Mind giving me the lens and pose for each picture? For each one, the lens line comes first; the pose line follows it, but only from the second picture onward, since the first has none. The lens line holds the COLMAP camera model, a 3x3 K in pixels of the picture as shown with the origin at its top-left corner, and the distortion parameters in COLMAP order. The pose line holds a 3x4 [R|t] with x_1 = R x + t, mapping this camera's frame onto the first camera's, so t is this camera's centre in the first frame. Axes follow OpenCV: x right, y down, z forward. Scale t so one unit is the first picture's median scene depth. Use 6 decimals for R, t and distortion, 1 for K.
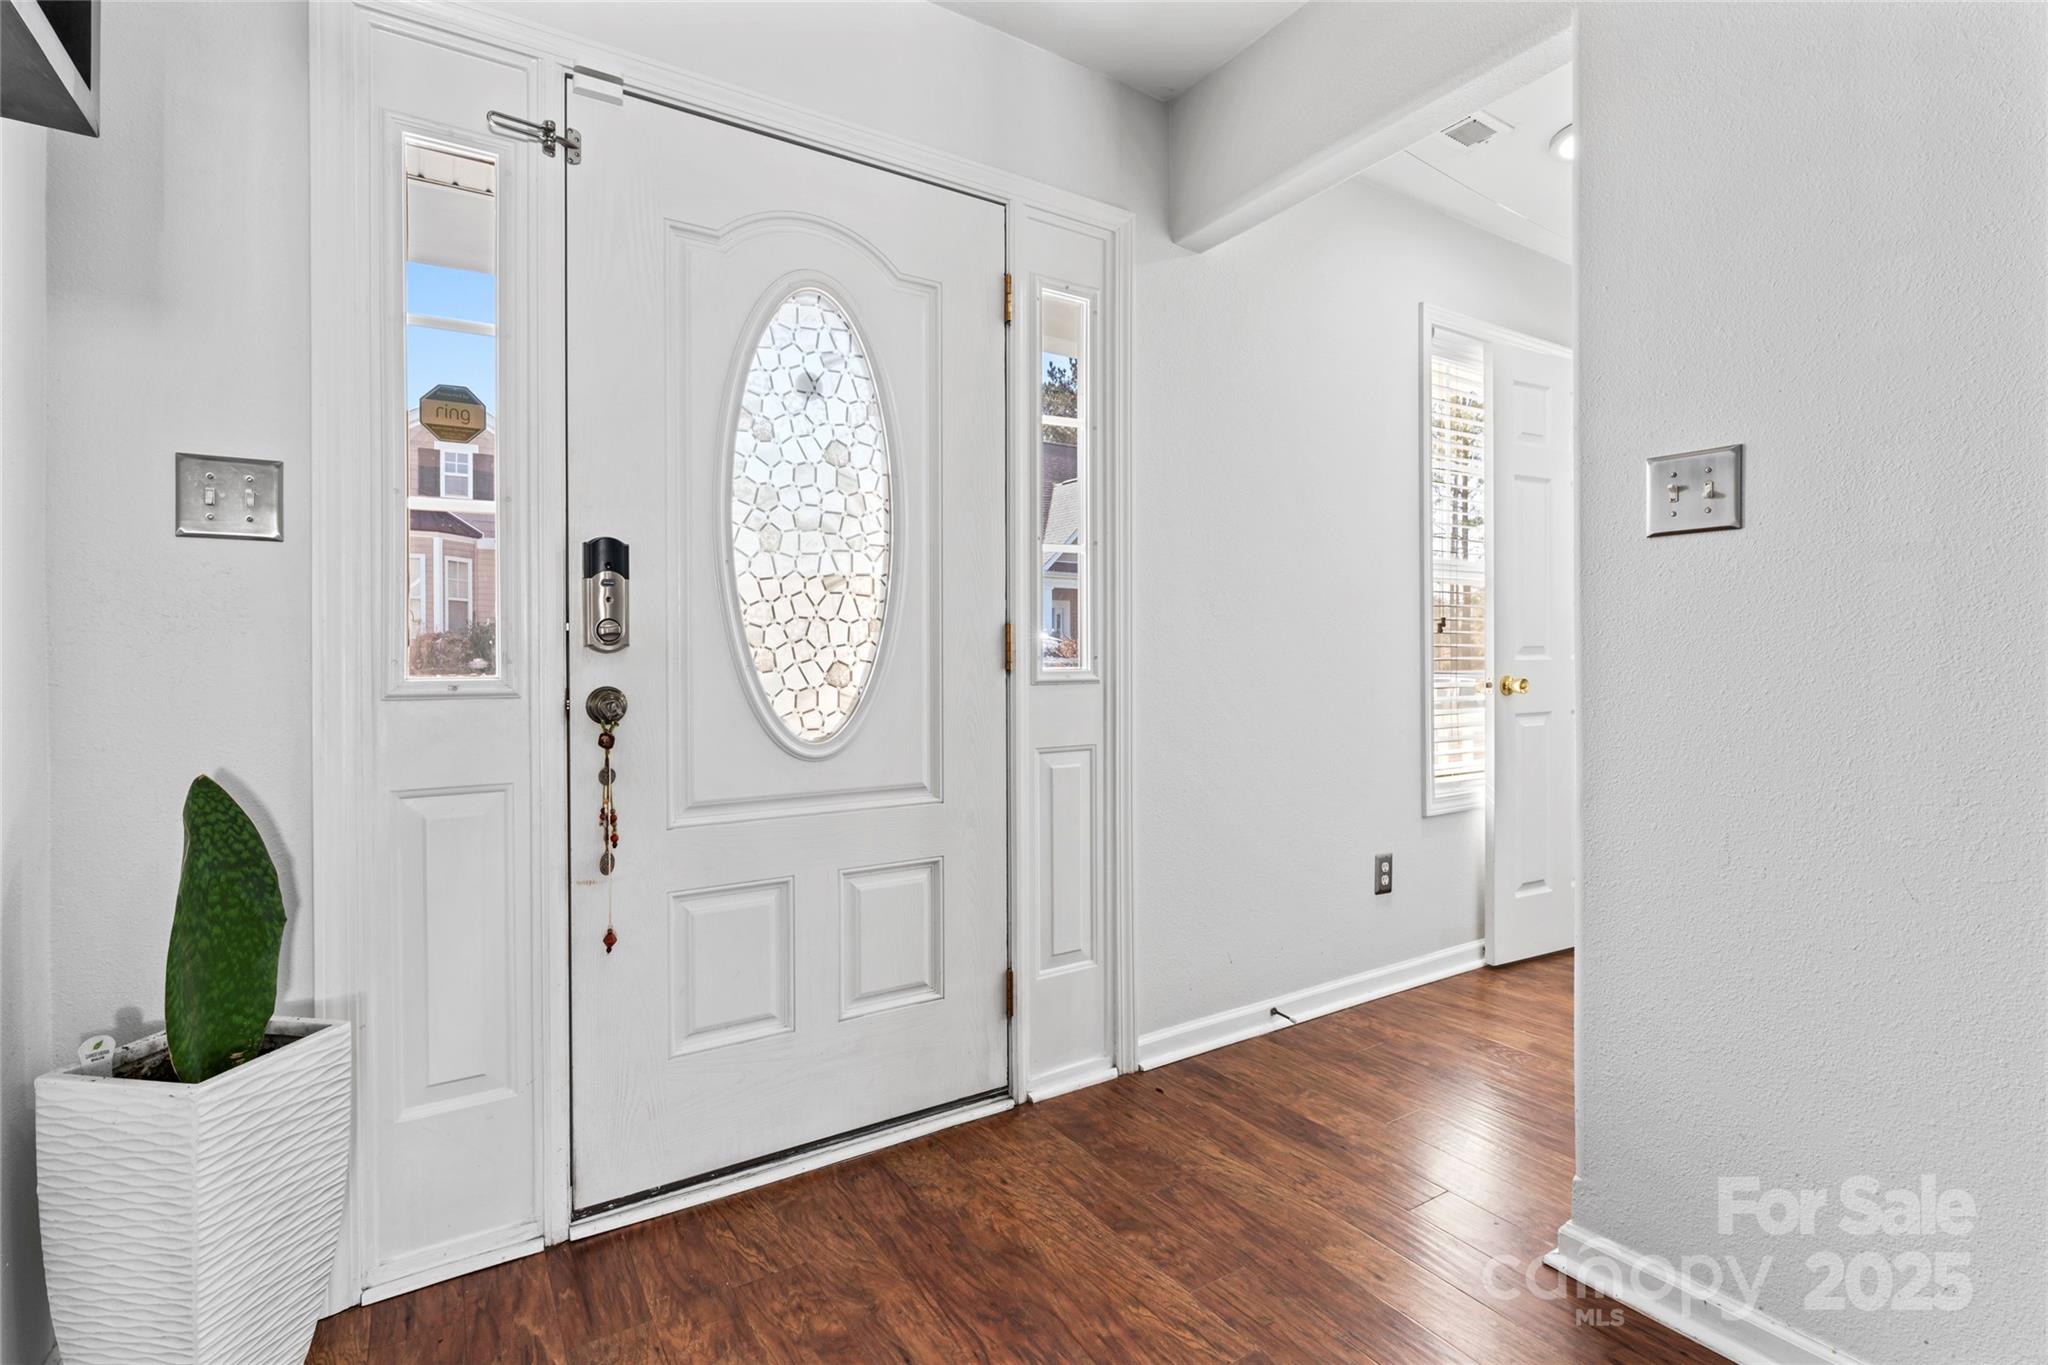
lens RADIAL K [[931.9, 0, 1027.8], [0, 931.9, 670.5], [0, 0, 1]] dist [-0.005843, 0.000882]
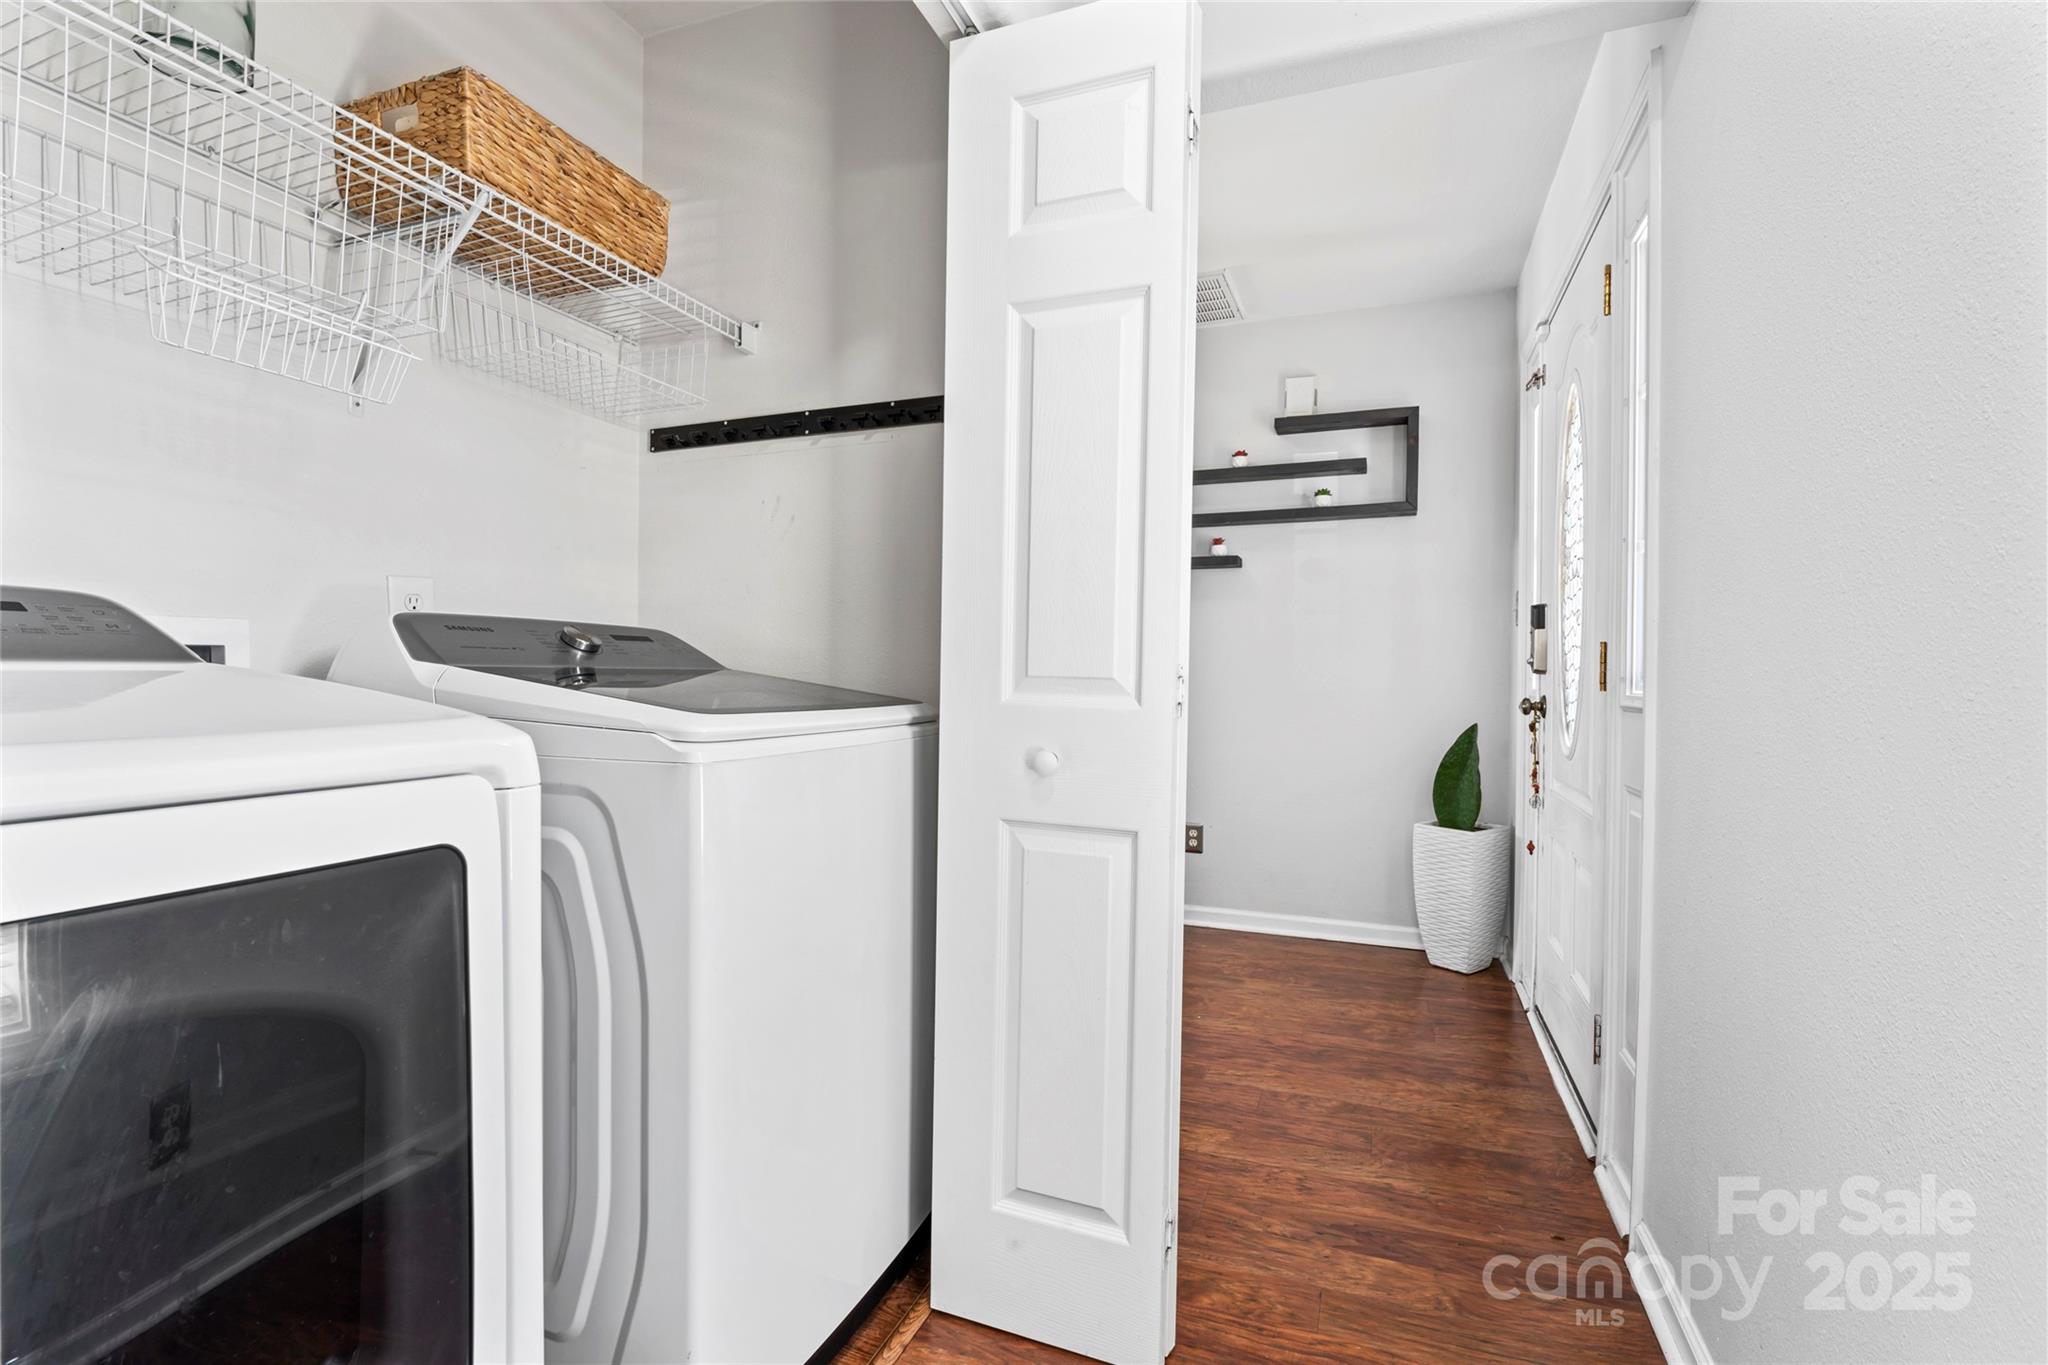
lens RADIAL K [[931.9, 0, 1017.6], [0, 931.9, 685.1], [0, 0, 1]] dist [-0.005843, 0.000882]
pose [[-0.808468, 0.001820, -0.588538, 1.304342], [-0.007891, 0.999872, 0.013931, -0.016510], [0.588488, 0.015906, -0.808350, 1.846061]]
